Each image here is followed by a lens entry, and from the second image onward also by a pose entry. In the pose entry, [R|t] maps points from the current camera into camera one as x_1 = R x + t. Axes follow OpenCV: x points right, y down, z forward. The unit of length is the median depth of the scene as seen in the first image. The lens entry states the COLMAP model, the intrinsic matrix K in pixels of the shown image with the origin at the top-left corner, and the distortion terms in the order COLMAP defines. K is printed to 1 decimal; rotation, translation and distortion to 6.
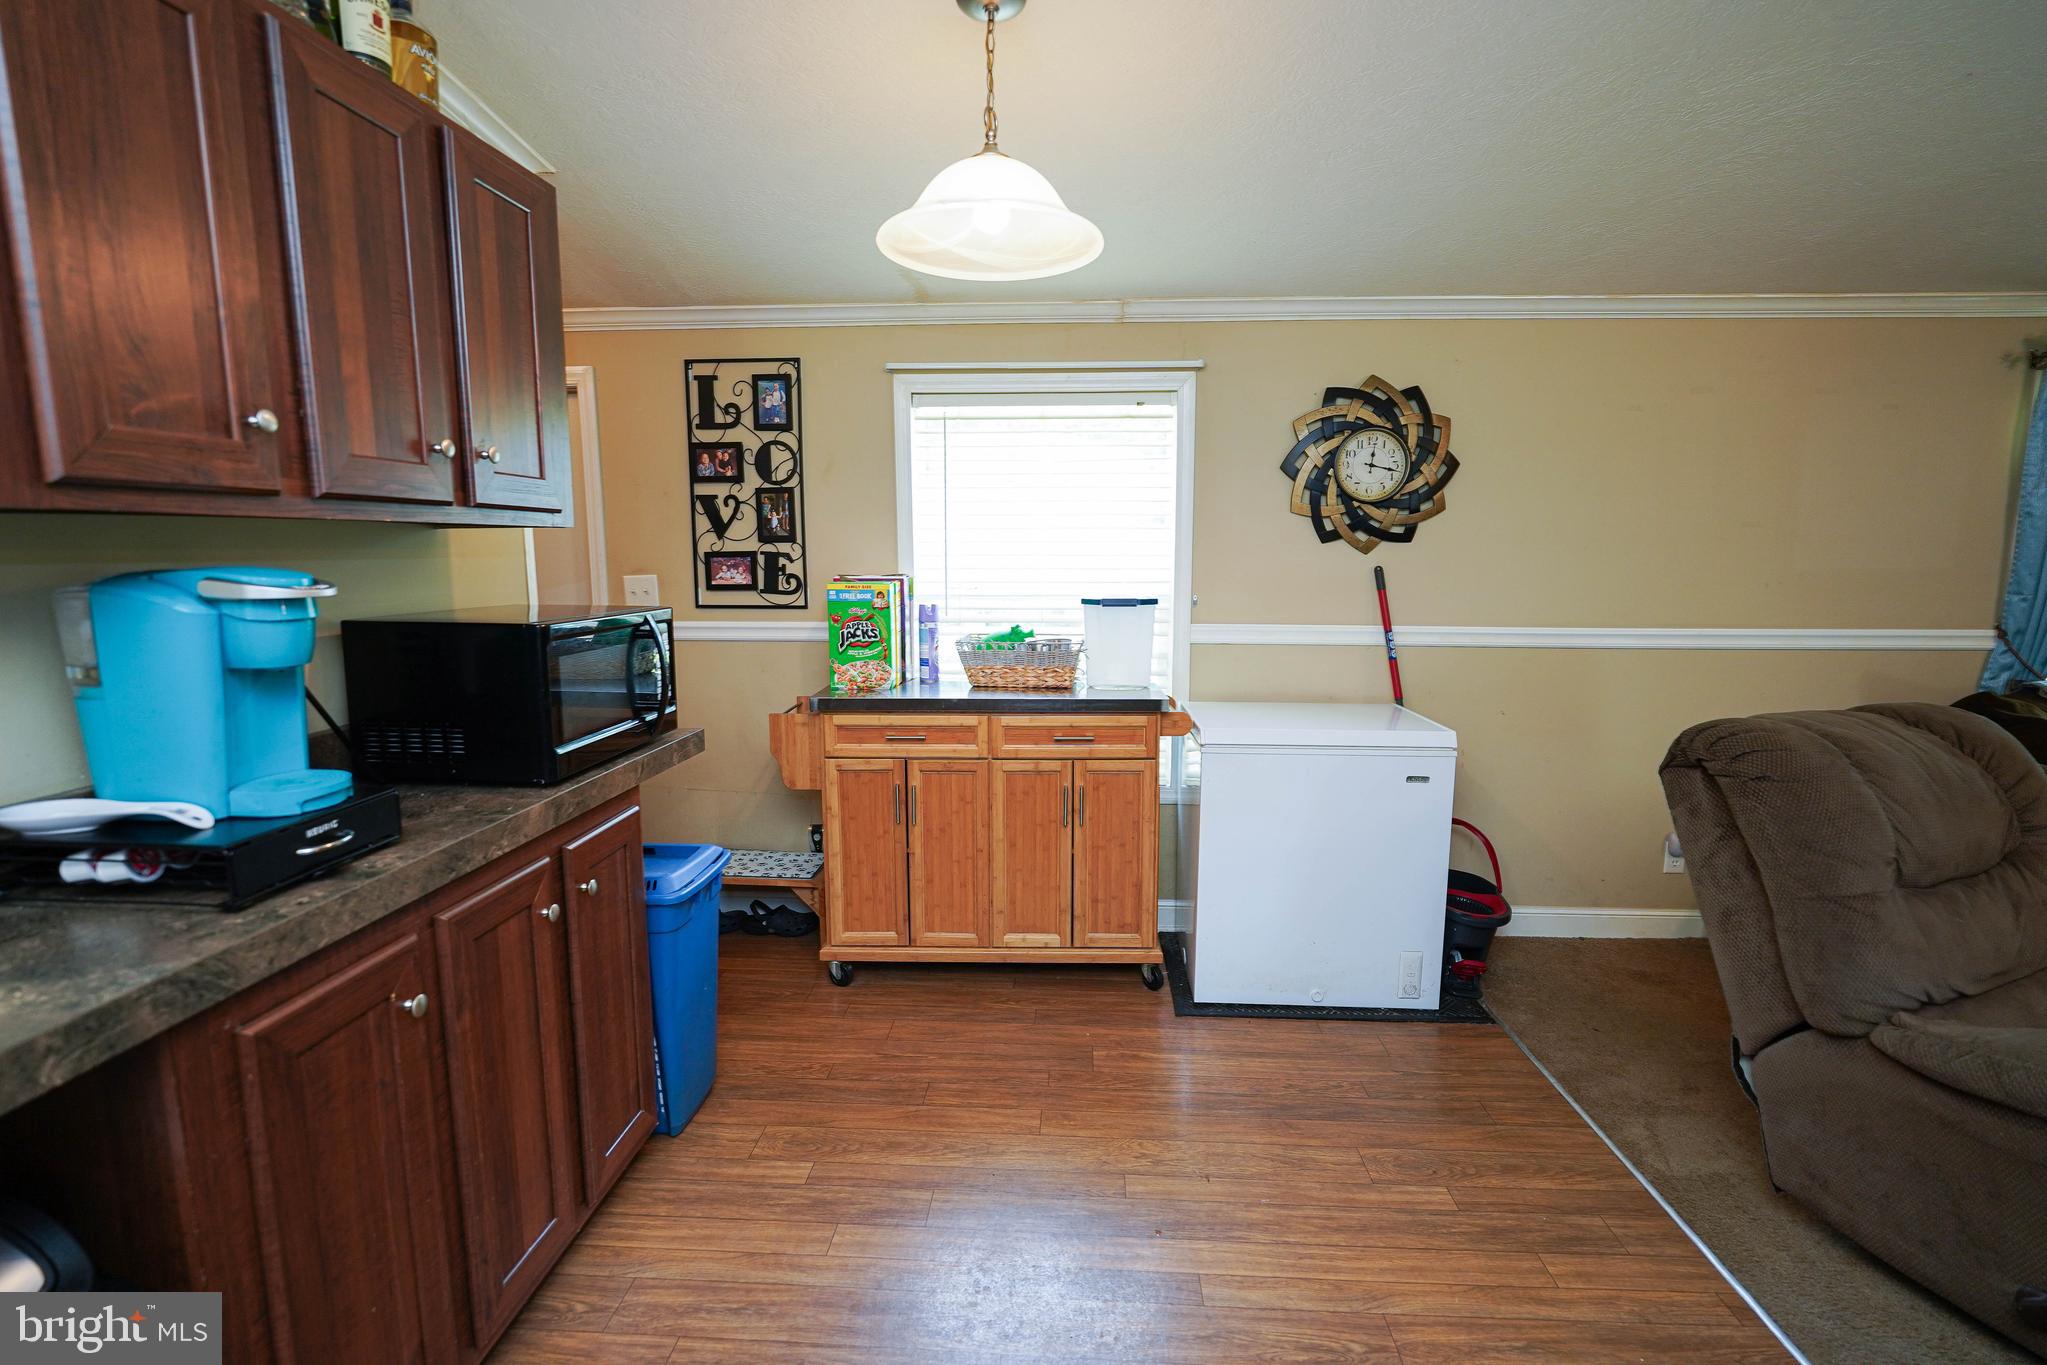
lens RADIAL K [[960.5, 0, 1028.4], [0, 960.5, 677.1], [0, 0, 1]] dist [-0.007680, -0.000113]
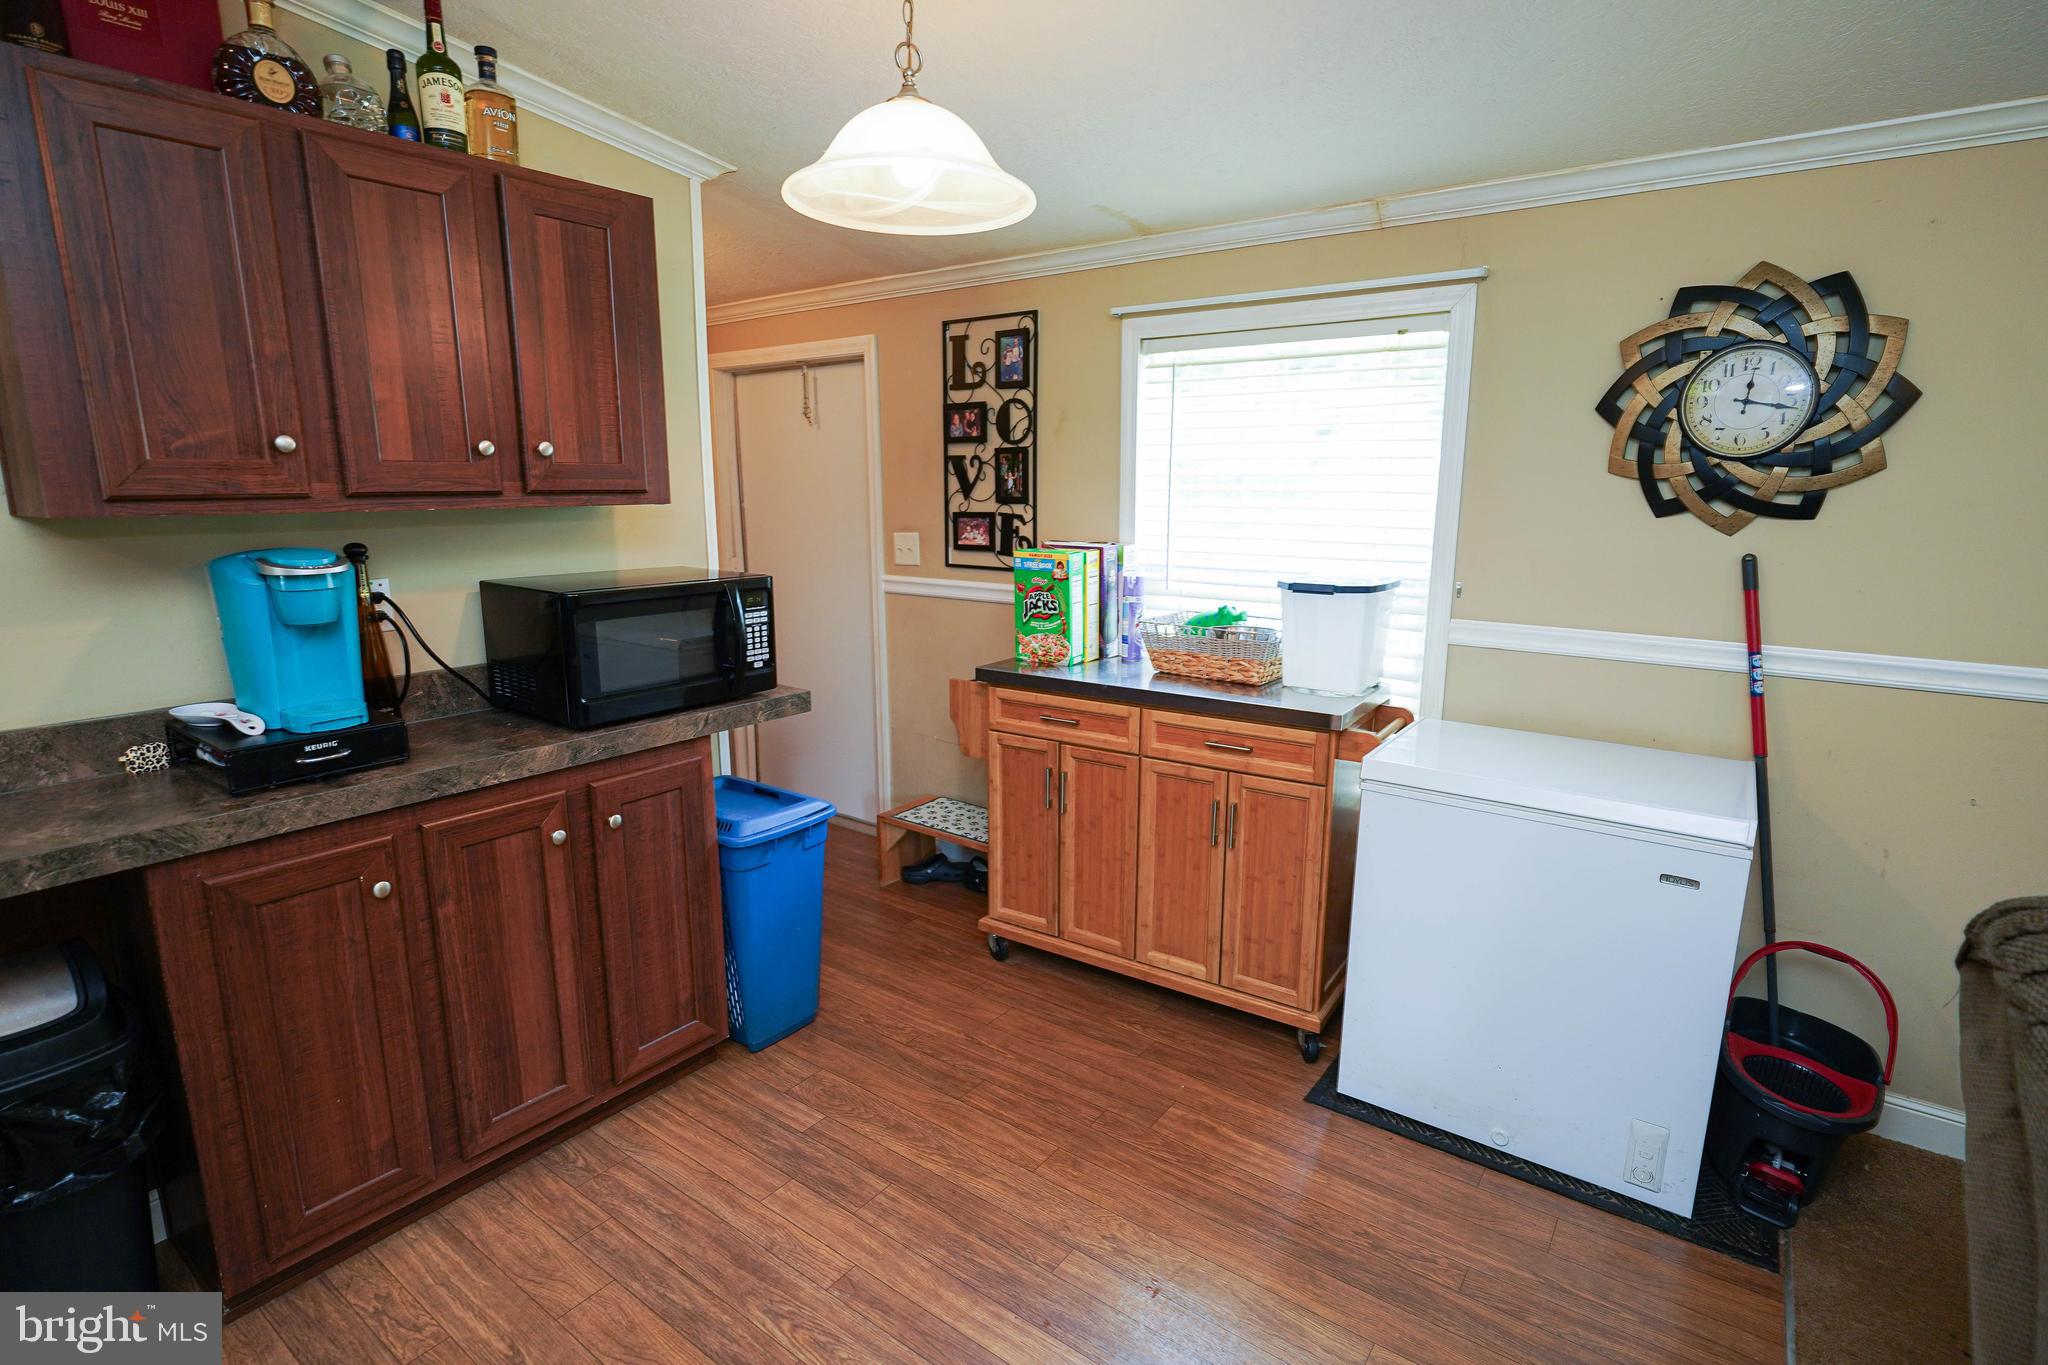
lens RADIAL K [[1004.6, 0, 1014.9], [0, 1004.6, 683.0], [0, 0, 1]] dist [-0.008184, -0.001056]
pose [[0.836382, 0.109957, -0.537005, 0.331303], [-0.076005, 0.993474, 0.085045, -0.048867], [0.542852, -0.030316, 0.839281, 0.143767]]
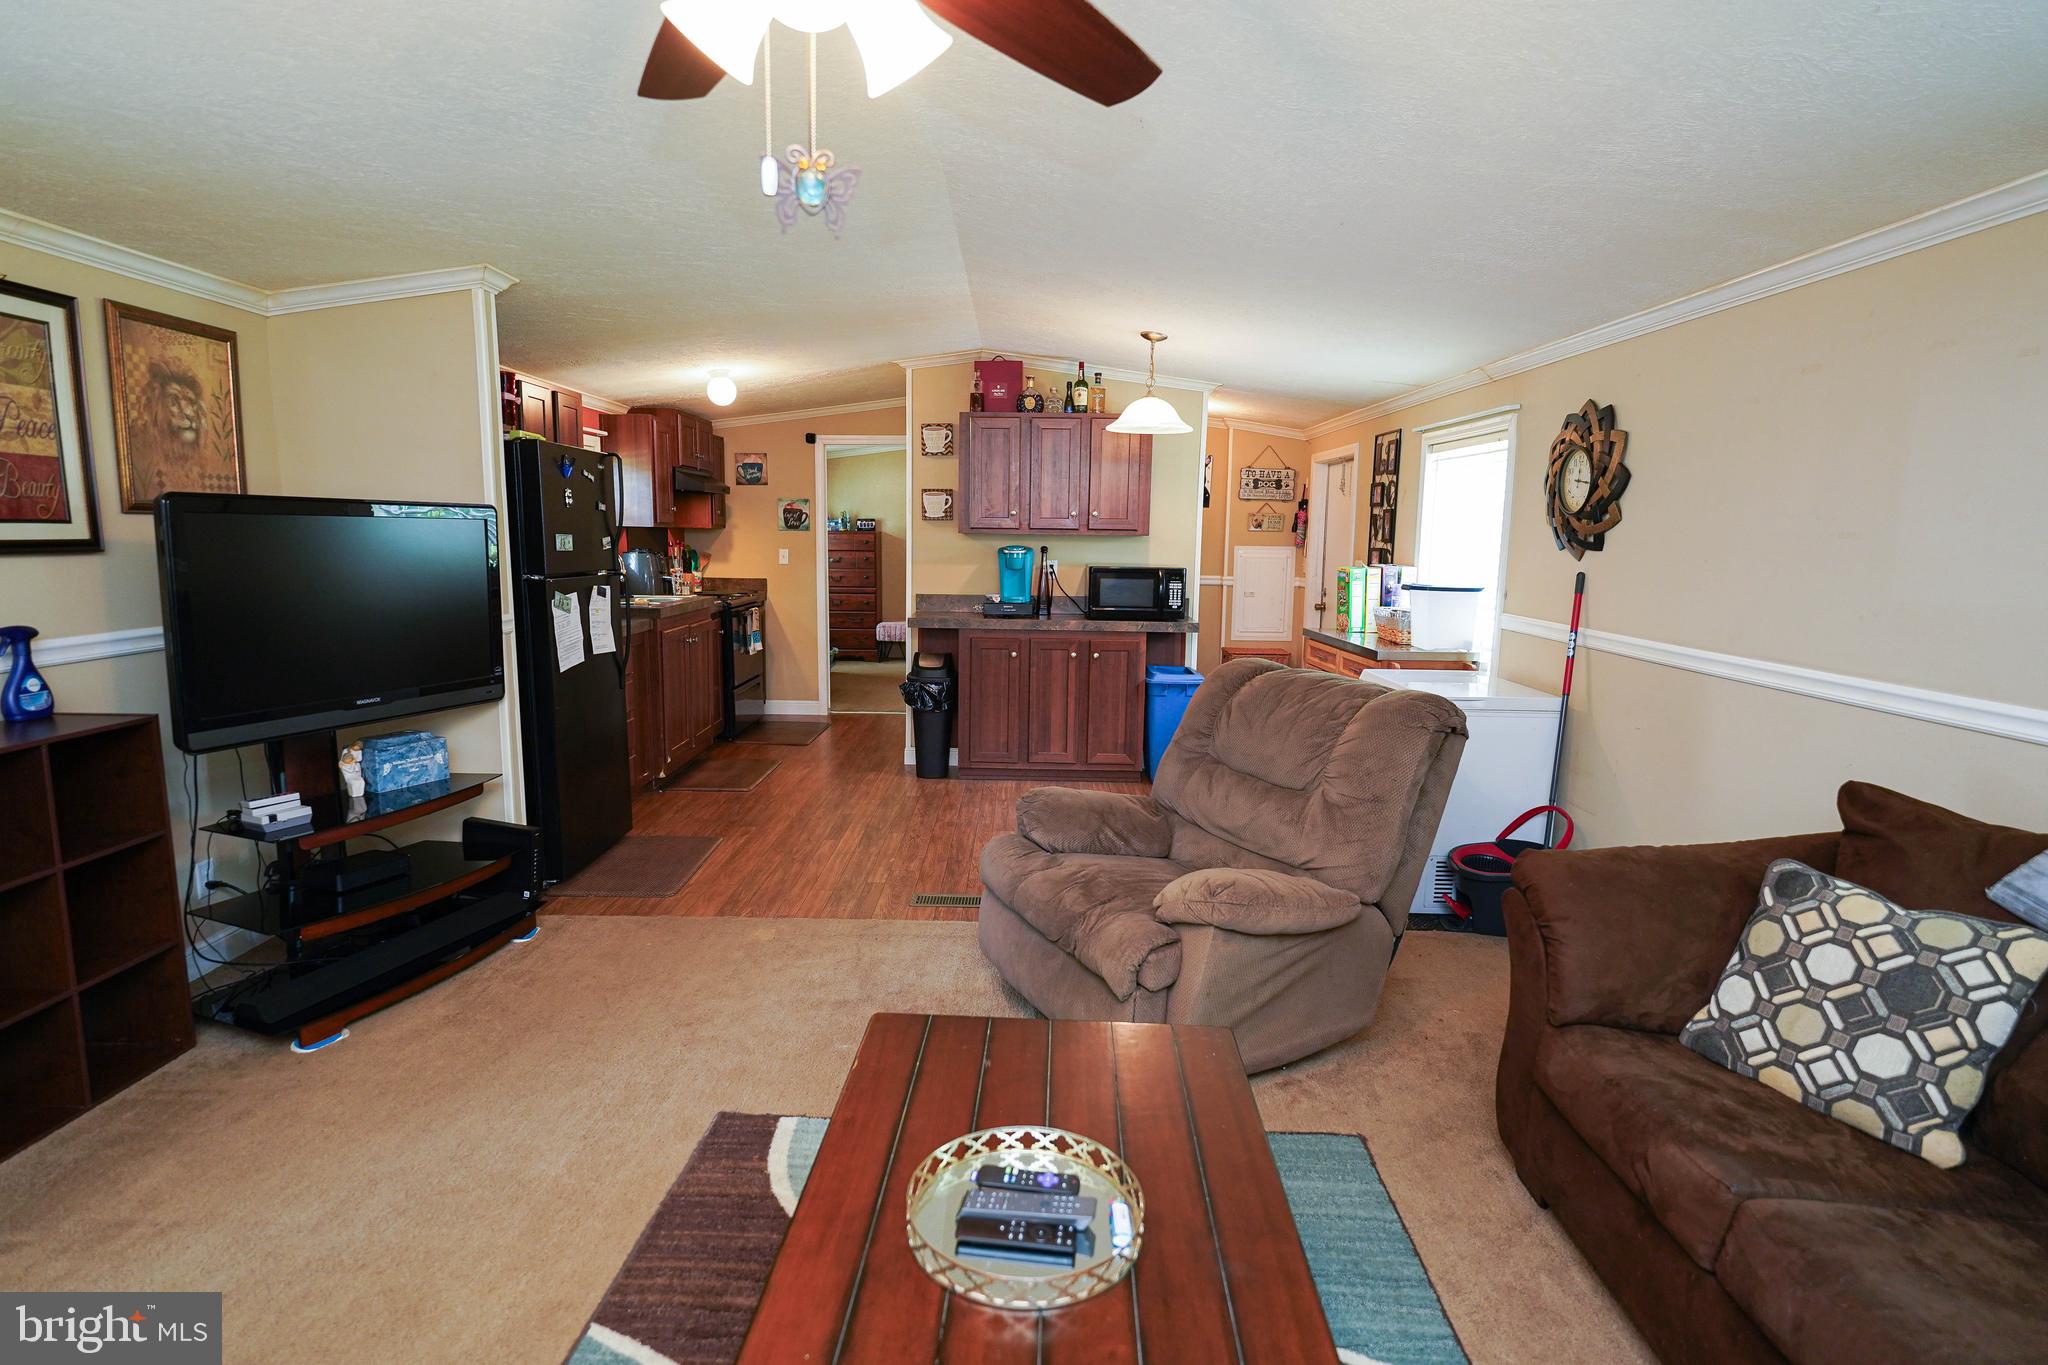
lens RADIAL K [[1022.6, 0, 1016.8], [0, 1022.6, 689.0], [0, 0, 1]] dist [-0.007223, -0.000258]
pose [[0.048194, 0.153976, -0.986898, 1.547006], [-0.147549, 0.978304, 0.145430, -0.061417], [0.987880, 0.138607, 0.069868, 0.312718]]
